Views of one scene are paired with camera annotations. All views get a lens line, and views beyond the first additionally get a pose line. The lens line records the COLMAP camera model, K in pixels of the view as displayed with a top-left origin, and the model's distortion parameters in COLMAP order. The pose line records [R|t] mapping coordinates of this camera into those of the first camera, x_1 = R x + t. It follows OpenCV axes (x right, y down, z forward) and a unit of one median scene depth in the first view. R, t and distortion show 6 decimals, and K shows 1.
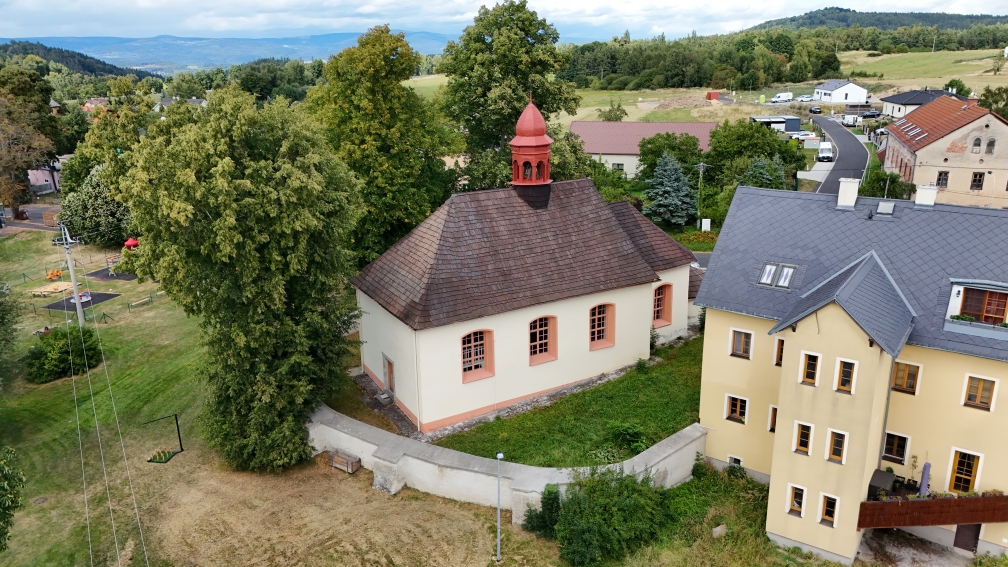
lens RADIAL K [[739.3, 0, 504.0], [0, 739.3, 283.5], [0, 0, 1]] dist [0.077214, -0.072294]
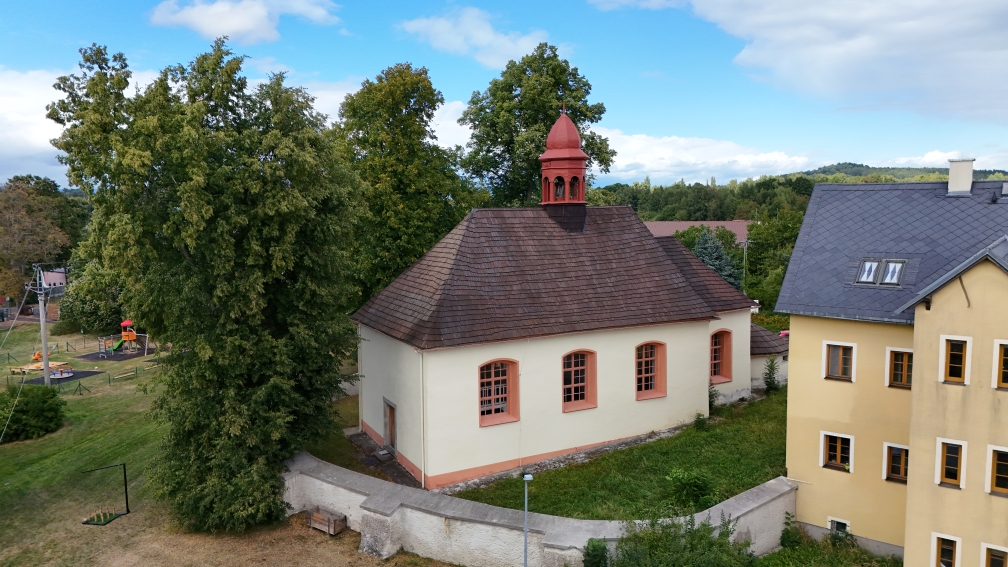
lens RADIAL K [[739.3, 0, 504.0], [0, 739.3, 283.5], [0, 0, 1]] dist [0.077214, -0.072294]
pose [[0.999460, 0.009736, -0.031386, -0.005967], [-0.015646, 0.980890, -0.193932, 0.138866], [0.028898, 0.194319, 0.980513, 0.184563]]
